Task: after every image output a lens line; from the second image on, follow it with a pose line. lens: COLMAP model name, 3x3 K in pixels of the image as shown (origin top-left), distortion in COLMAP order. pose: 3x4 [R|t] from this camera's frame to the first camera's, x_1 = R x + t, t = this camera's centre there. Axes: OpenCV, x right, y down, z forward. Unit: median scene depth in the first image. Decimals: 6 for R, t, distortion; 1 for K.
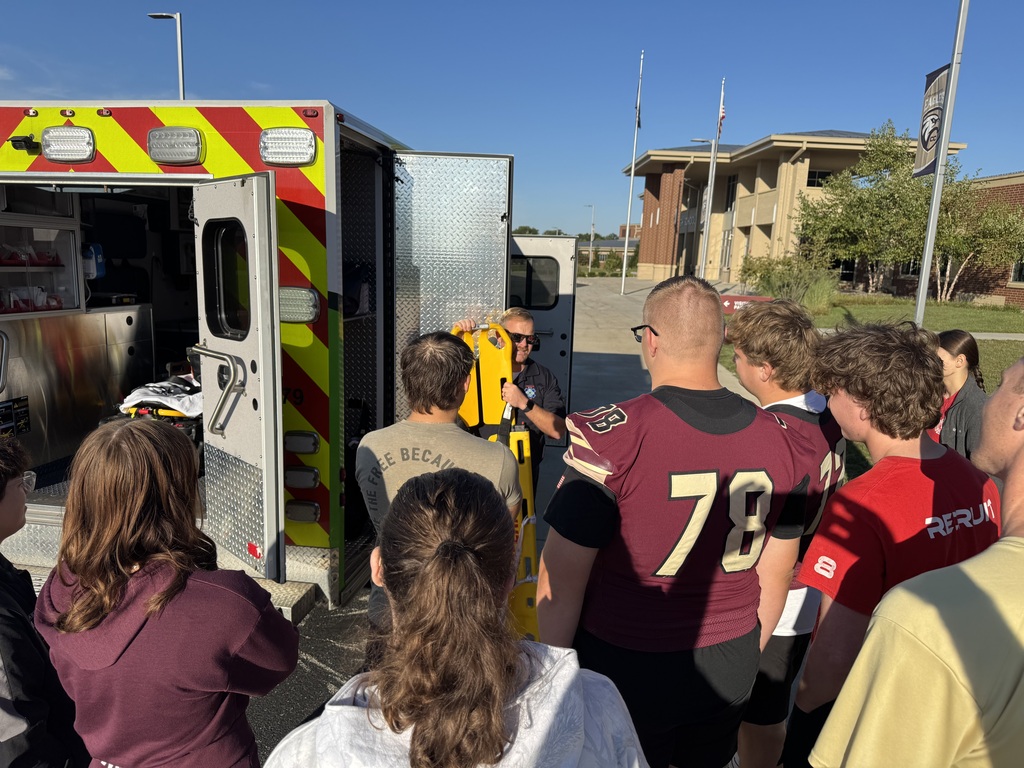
lens RADIAL K [[726.9, 0, 512.0], [0, 726.9, 384.0], [0, 0, 1]] dist [-0.002945, -0.002137]
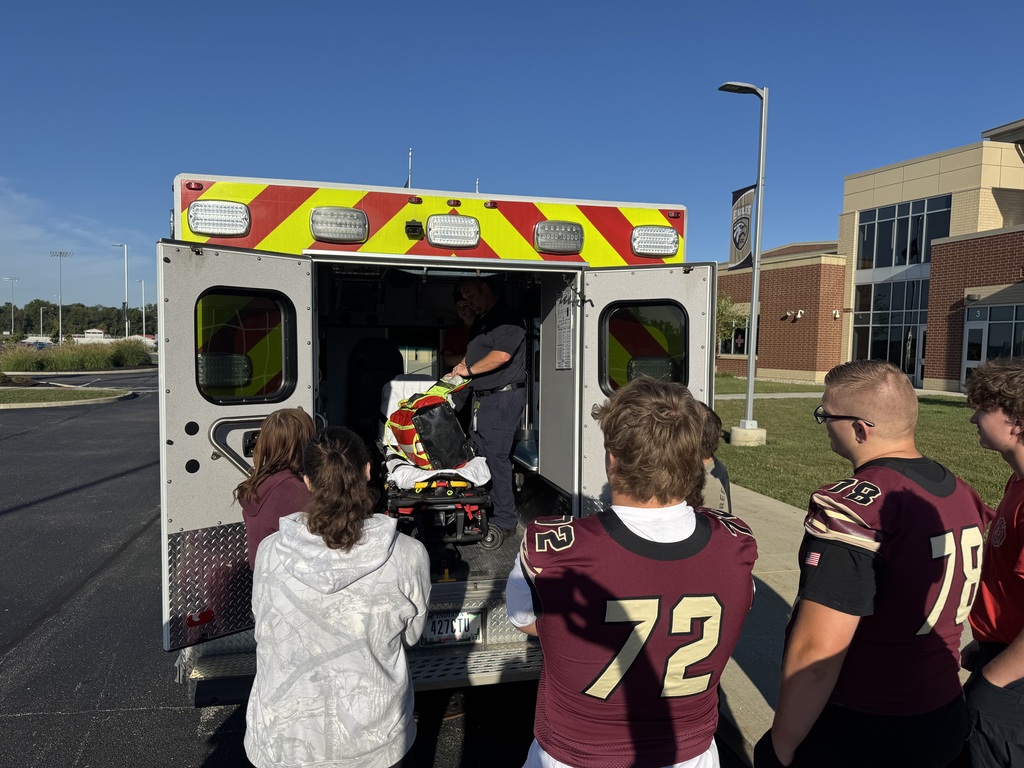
lens RADIAL K [[713.0, 0, 512.0], [0, 713.0, 384.0], [0, 0, 1]] dist [0.080454, -0.000391]
pose [[0.930440, -0.037710, 0.364499, -0.935631], [0.077877, 0.992318, -0.096130, 0.002697], [-0.358074, 0.117829, 0.926228, 0.013489]]
